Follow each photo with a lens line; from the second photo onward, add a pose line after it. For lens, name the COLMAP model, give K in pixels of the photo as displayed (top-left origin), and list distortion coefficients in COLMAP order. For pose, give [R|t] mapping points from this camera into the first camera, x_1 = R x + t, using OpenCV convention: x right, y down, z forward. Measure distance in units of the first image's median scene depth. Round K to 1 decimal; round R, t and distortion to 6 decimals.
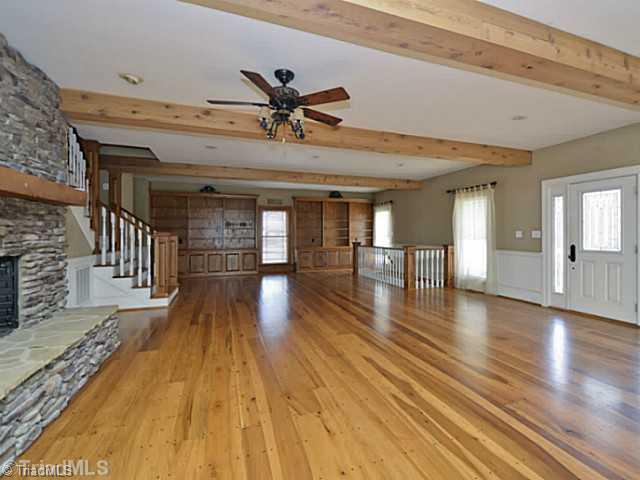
lens RADIAL K [[310.1, 0, 319.4], [0, 310.1, 238.0], [0, 0, 1]] dist [0.014314, -0.000409]
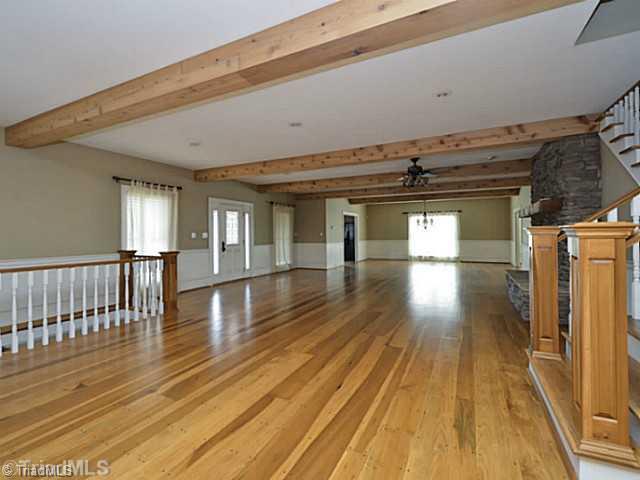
lens RADIAL K [[310.1, 0, 319.7], [0, 310.1, 237.2], [0, 0, 1]] dist [0.014314, -0.000409]
pose [[-0.691604, 0.008595, 0.722226, -0.493843], [0.018772, 0.999805, 0.006077, -0.001857], [-0.722033, 0.017761, -0.691630, 1.240951]]
